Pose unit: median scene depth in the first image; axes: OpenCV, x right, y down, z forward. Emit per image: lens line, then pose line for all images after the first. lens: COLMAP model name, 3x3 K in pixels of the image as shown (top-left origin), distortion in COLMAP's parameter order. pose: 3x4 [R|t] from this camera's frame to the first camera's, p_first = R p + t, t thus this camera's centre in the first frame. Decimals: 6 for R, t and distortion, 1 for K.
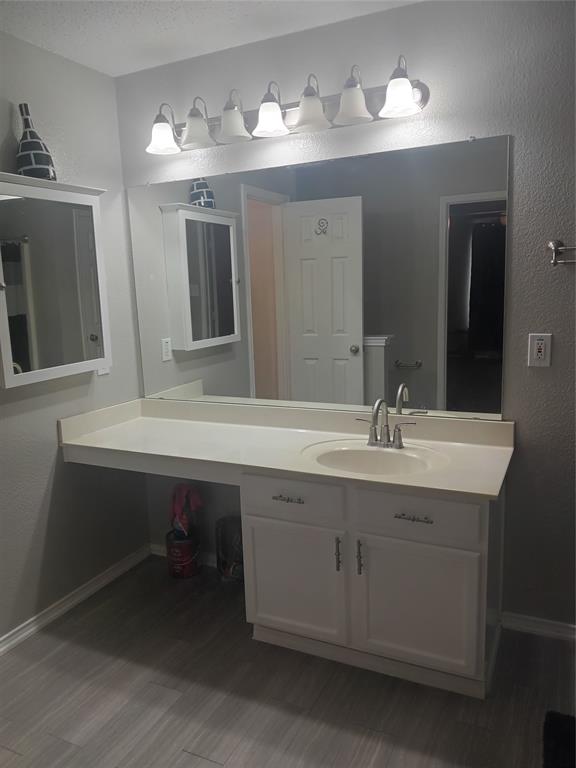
lens RADIAL K [[569.8, 0, 290.0], [0, 569.8, 383.7], [0, 0, 1]] dist [0.023930, -0.066346]
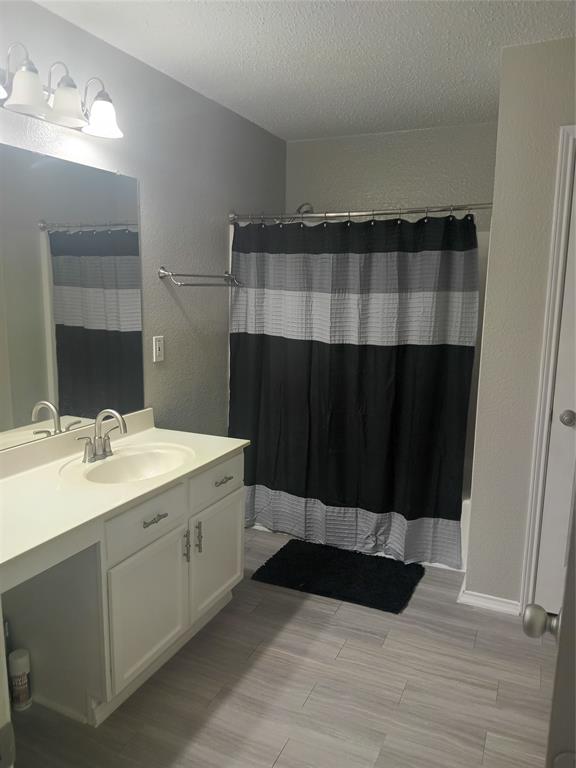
lens RADIAL K [[569.8, 0, 288.9], [0, 569.8, 383.6], [0, 0, 1]] dist [0.023930, -0.066346]
pose [[-0.003366, -0.132814, 0.991135, -0.884042], [0.166775, 0.977185, 0.131511, -0.103453], [-0.985989, 0.165739, 0.018861, 0.697108]]
